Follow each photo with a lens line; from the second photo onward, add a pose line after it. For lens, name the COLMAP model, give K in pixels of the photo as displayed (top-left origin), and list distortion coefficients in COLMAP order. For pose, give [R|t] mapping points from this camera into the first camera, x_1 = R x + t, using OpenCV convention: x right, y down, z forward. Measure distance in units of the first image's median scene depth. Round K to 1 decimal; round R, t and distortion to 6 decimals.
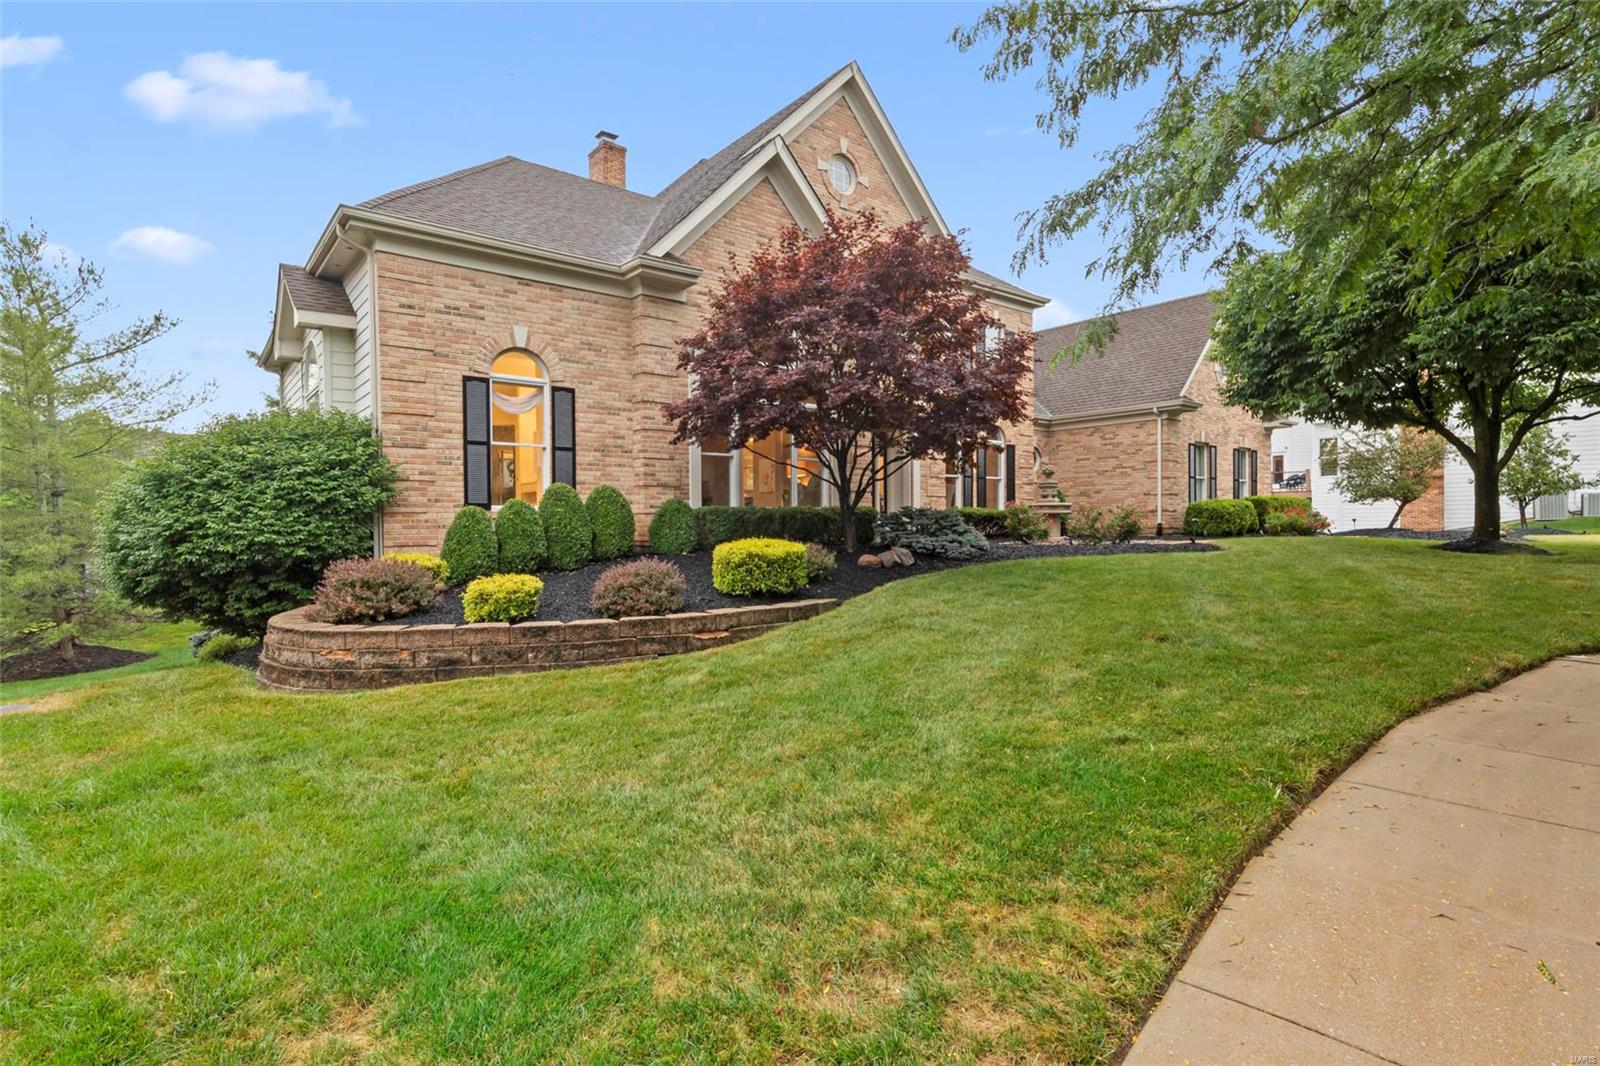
lens RADIAL K [[783.7, 0, 808.3], [0, 783.7, 532.1], [0, 0, 1]] dist [0.001073, -0.000048]
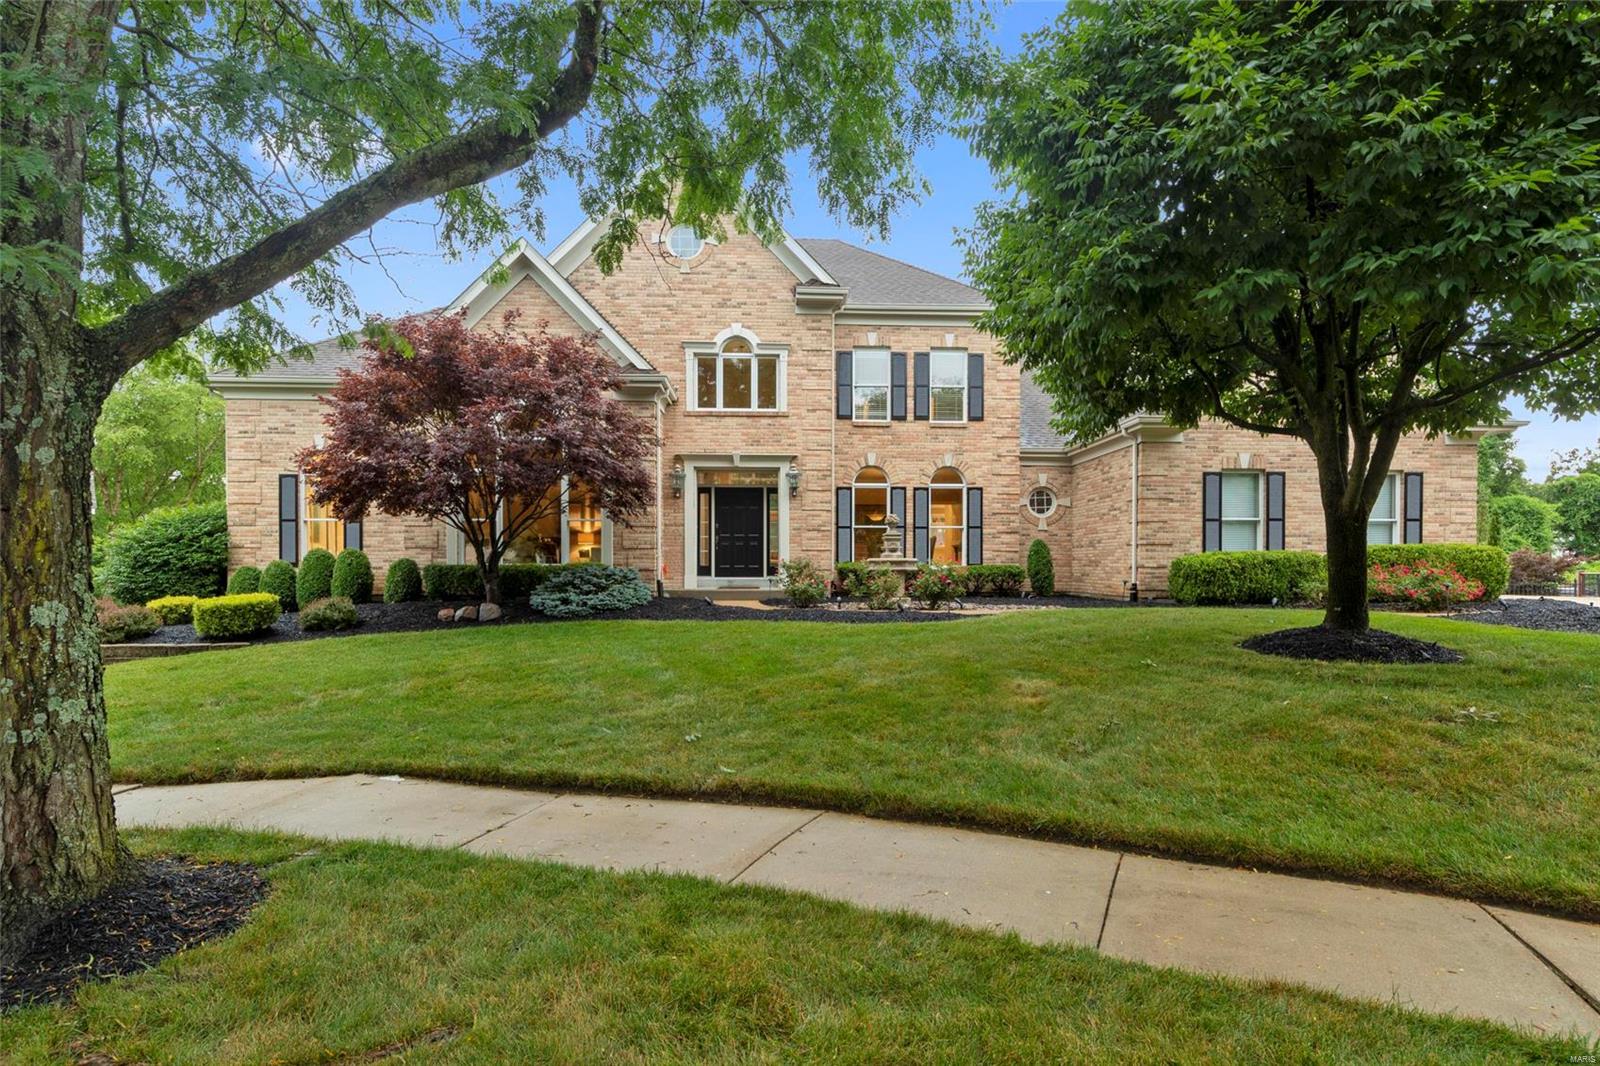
lens RADIAL K [[765.3, 0, 810.3], [0, 765.3, 580.7], [0, 0, 1]] dist [0.000920, -0.000710]
pose [[0.807217, 0.018052, -0.589978, 1.085622], [-0.014590, 0.999837, 0.010631, -0.029331], [0.590074, 0.000026, 0.807349, 0.396836]]
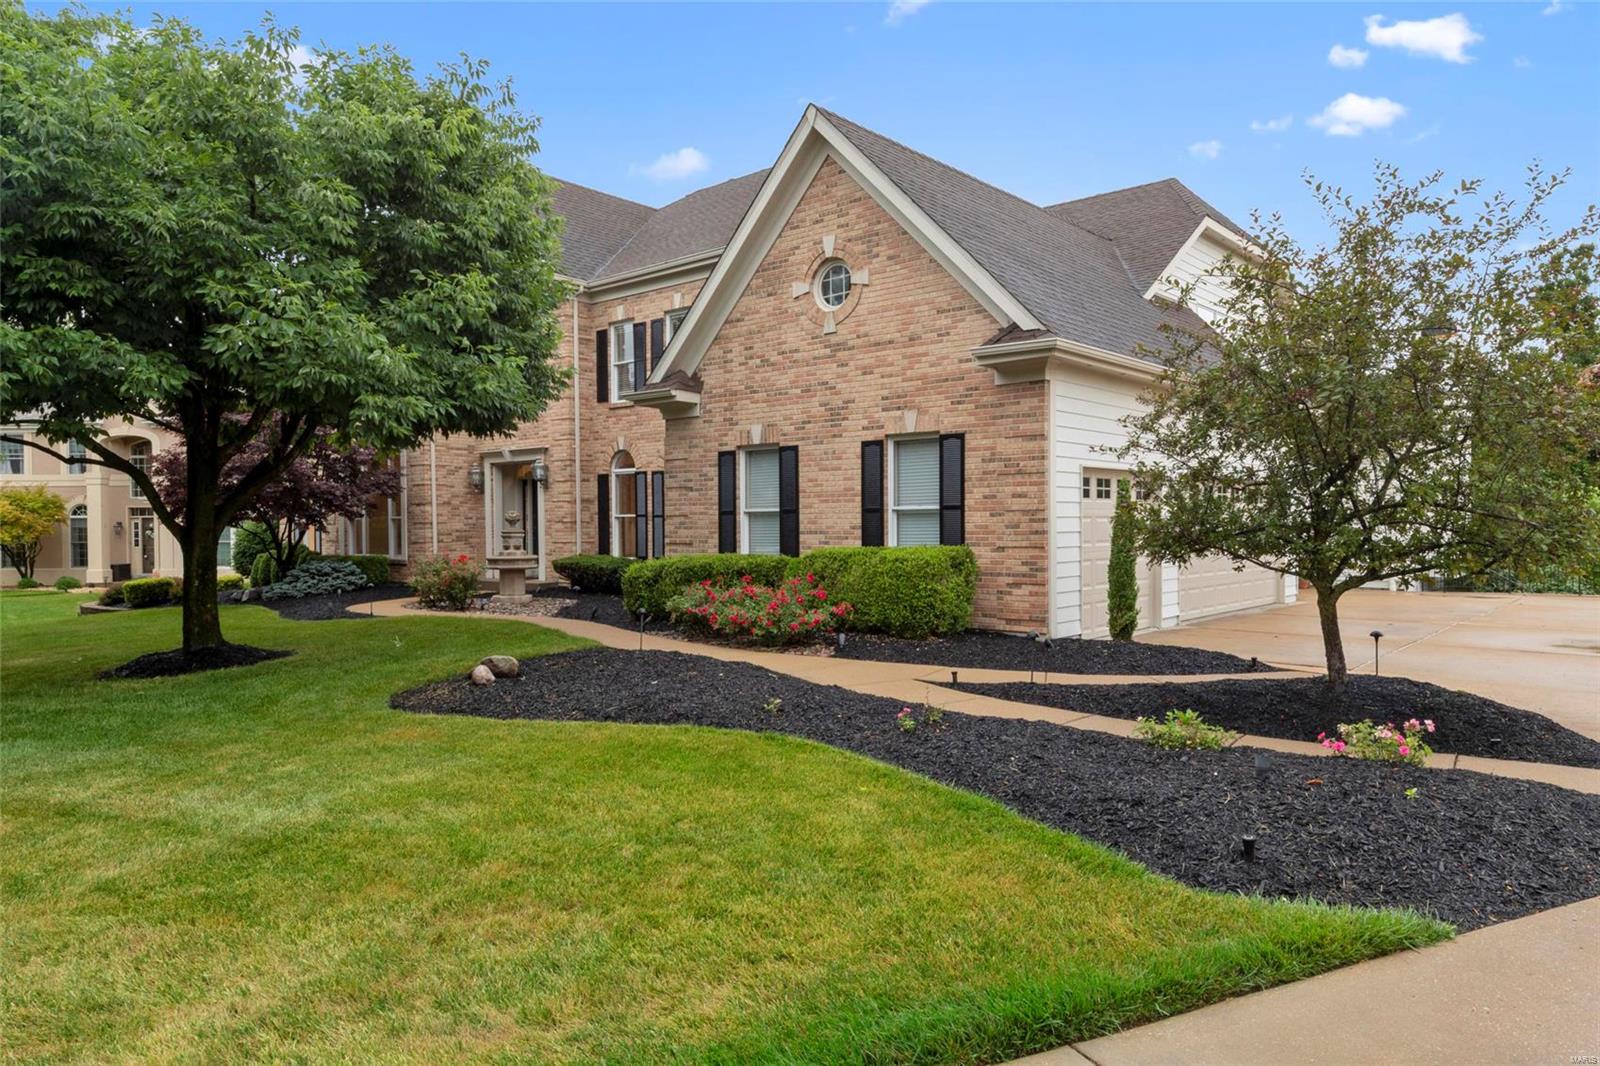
lens RADIAL K [[1060.2, 0, 802.6], [0, 1060.2, 537.8], [0, 0, 1]] dist [0.003871, -0.000877]
pose [[0.177516, 0.019009, -0.983934, 2.222386], [-0.006509, 0.999814, 0.018142, -0.117414], [0.984096, 0.003184, 0.177607, 1.643732]]
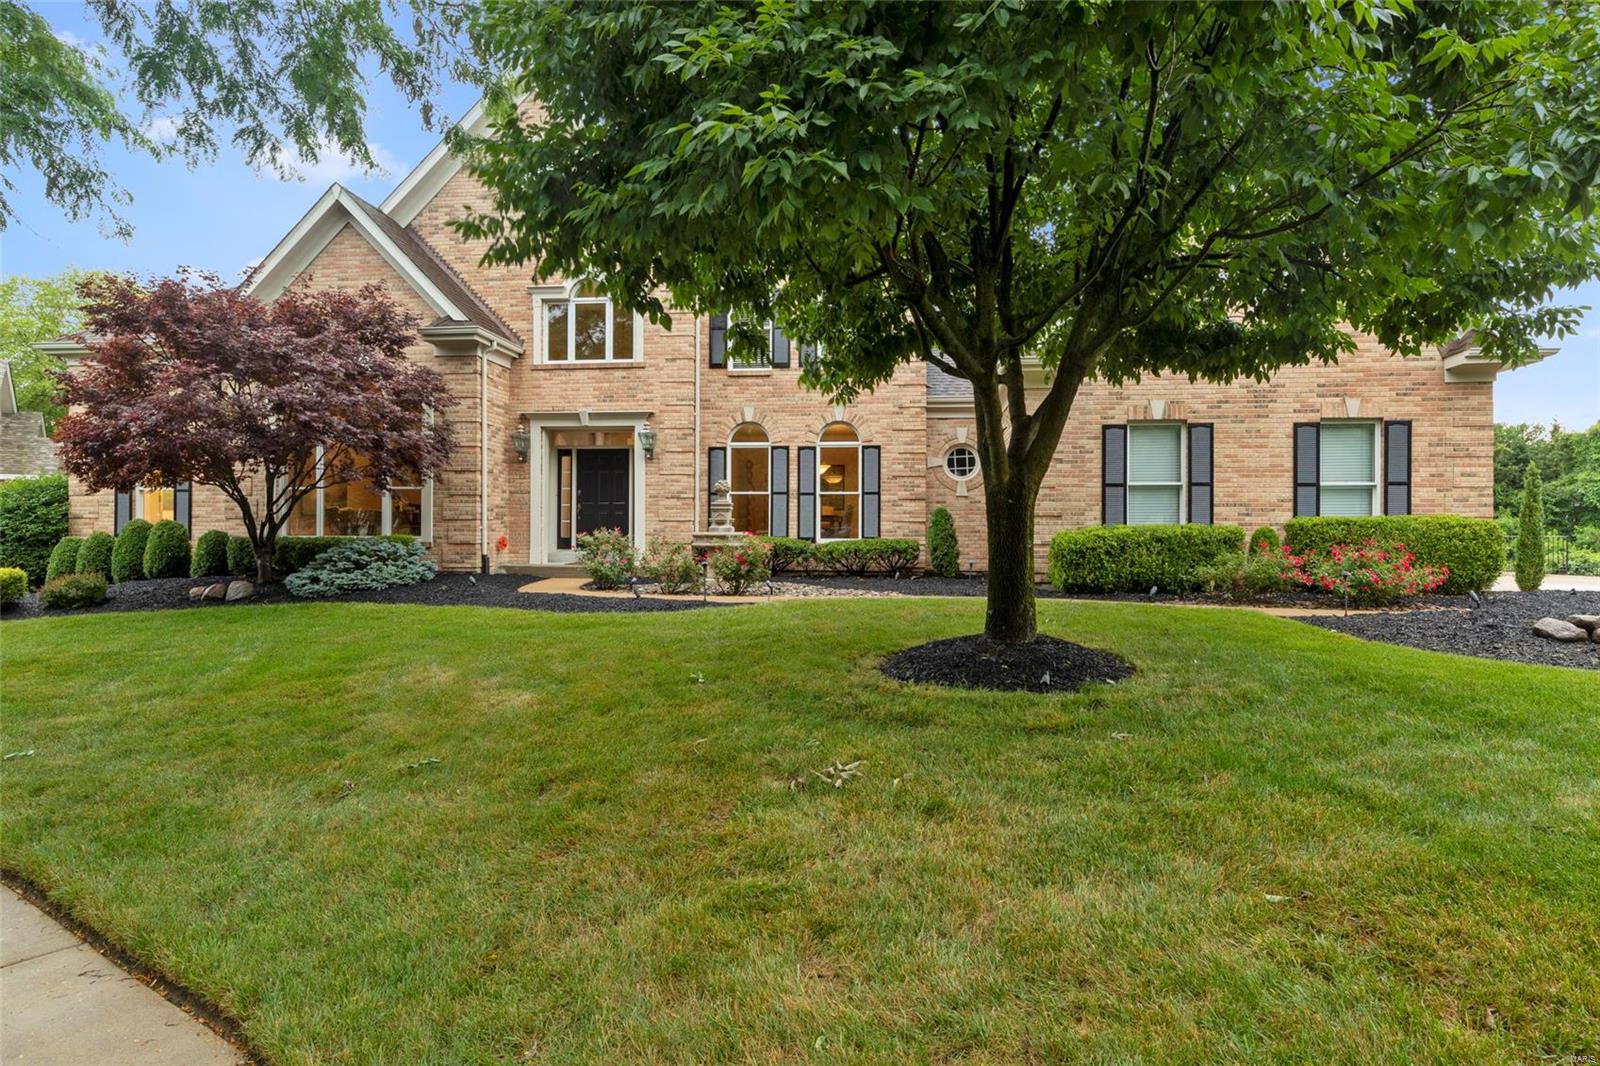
lens RADIAL K [[872.9, 0, 799.3], [0, 872.9, 528.0], [0, 0, 1]] dist [-0.001005, 0.002565]
pose [[0.699132, 0.008805, -0.714938, 1.397087], [-0.018901, 0.999802, -0.006169, -0.054645], [0.714742, 0.017826, 0.699161, 0.714306]]
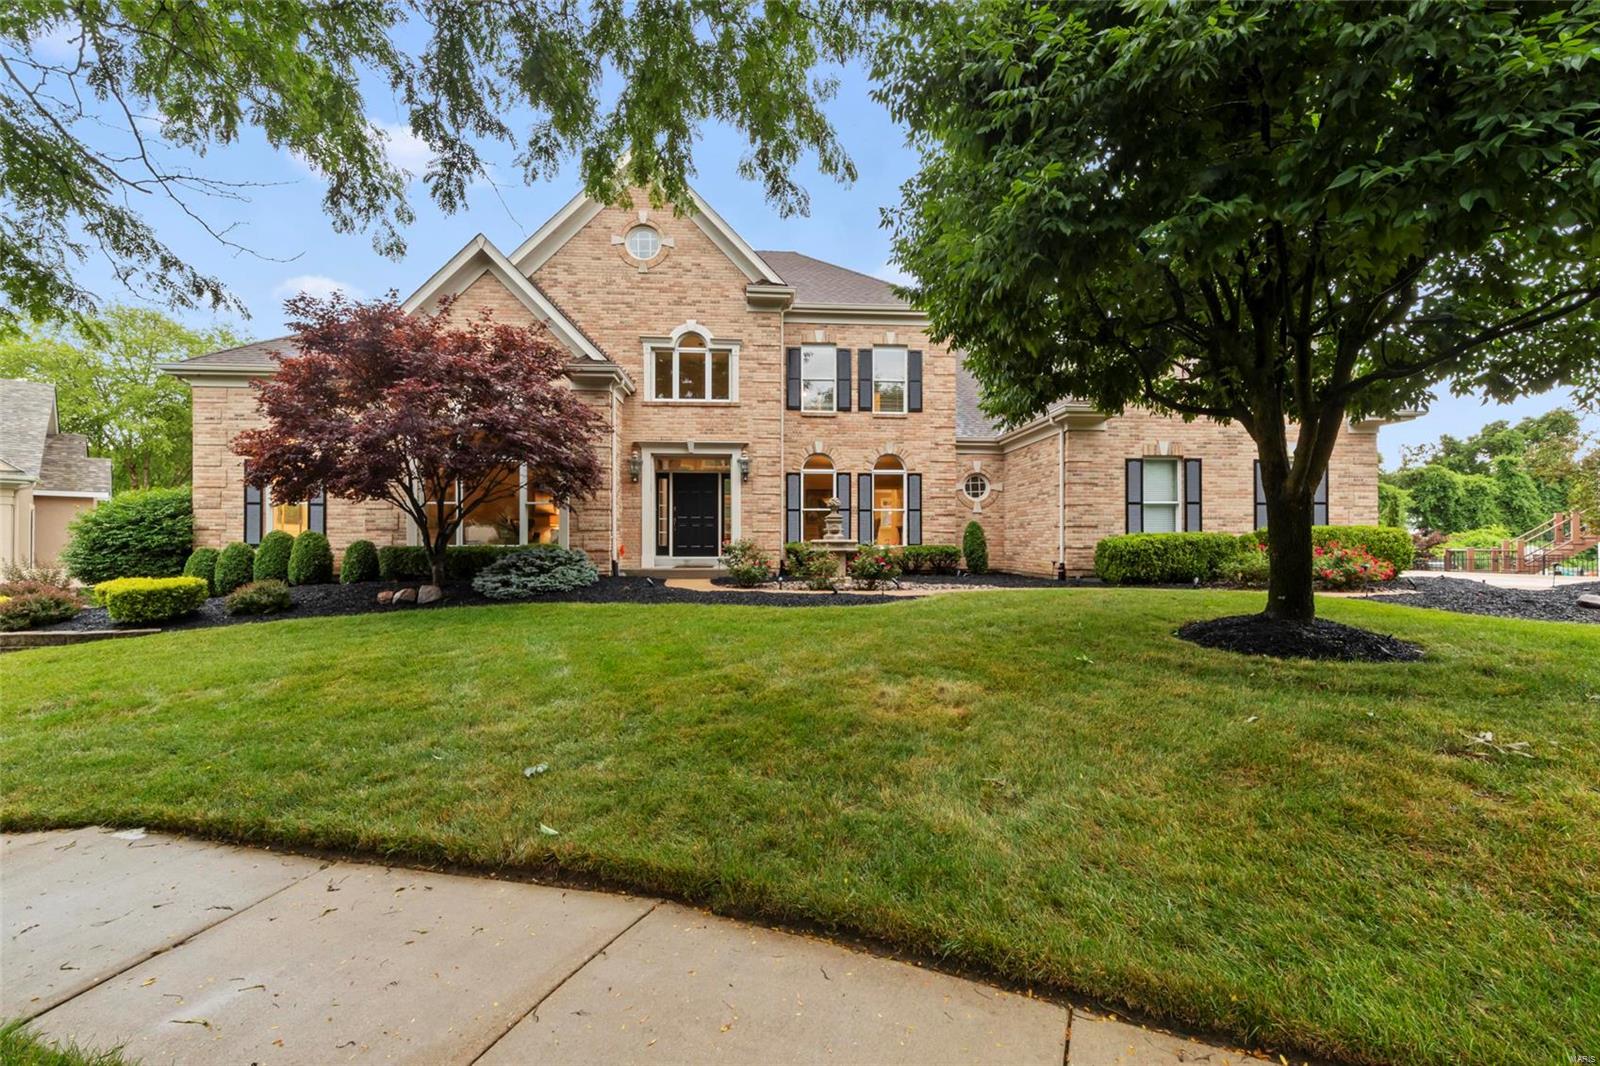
lens RADIAL K [[639.8, 0, 803.1], [0, 639.8, 540.1], [0, 0, 1]] dist [0.001642, 0.000428]
pose [[0.819809, 0.004399, -0.572620, 1.041539], [-0.013459, 0.999842, -0.011589, -0.040282], [0.572479, 0.017207, 0.819739, 0.552973]]
